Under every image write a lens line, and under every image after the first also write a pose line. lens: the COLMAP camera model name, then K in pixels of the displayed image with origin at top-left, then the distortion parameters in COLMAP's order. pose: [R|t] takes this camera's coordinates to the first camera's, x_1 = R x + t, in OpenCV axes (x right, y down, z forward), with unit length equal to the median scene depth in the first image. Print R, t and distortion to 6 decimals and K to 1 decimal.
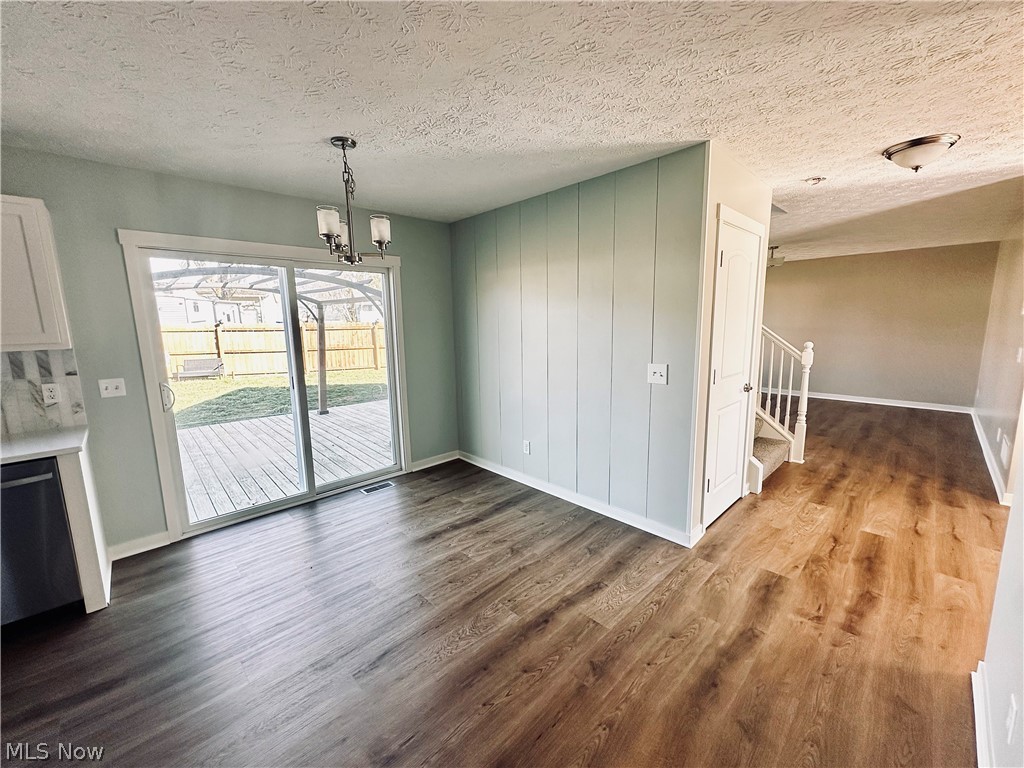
lens RADIAL K [[409.1, 0, 513.8], [0, 409.1, 383.6], [0, 0, 1]] dist [-0.000847, -0.000287]
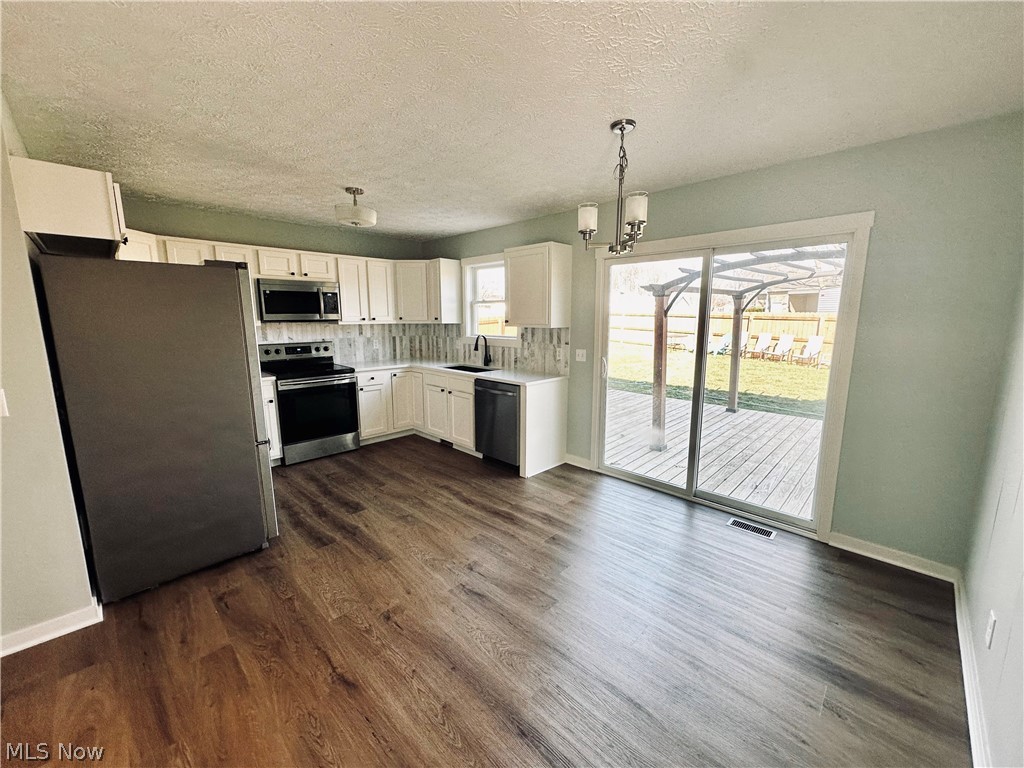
lens RADIAL K [[409.1, 0, 513.8], [0, 409.1, 383.6], [0, 0, 1]] dist [-0.000847, -0.000287]
pose [[0.028123, 0.178322, -0.983570, 0.486743], [-0.154982, 0.972839, 0.171945, -0.100461], [0.987517, 0.147600, 0.054996, 0.616092]]
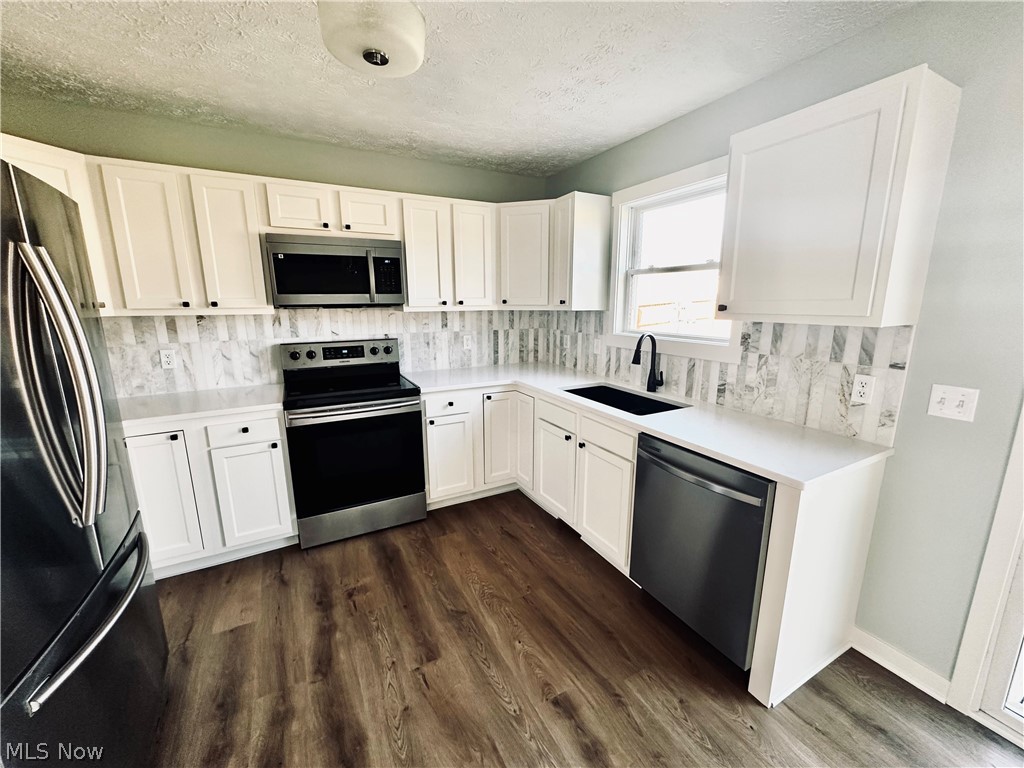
lens RADIAL K [[409.1, 0, 513.8], [0, 409.1, 383.6], [0, 0, 1]] dist [-0.000847, -0.000287]
pose [[-0.265402, 0.208603, -0.941300, -0.273617], [-0.142491, 0.957105, 0.252282, -0.063143], [0.953550, 0.201083, -0.224293, 0.494999]]
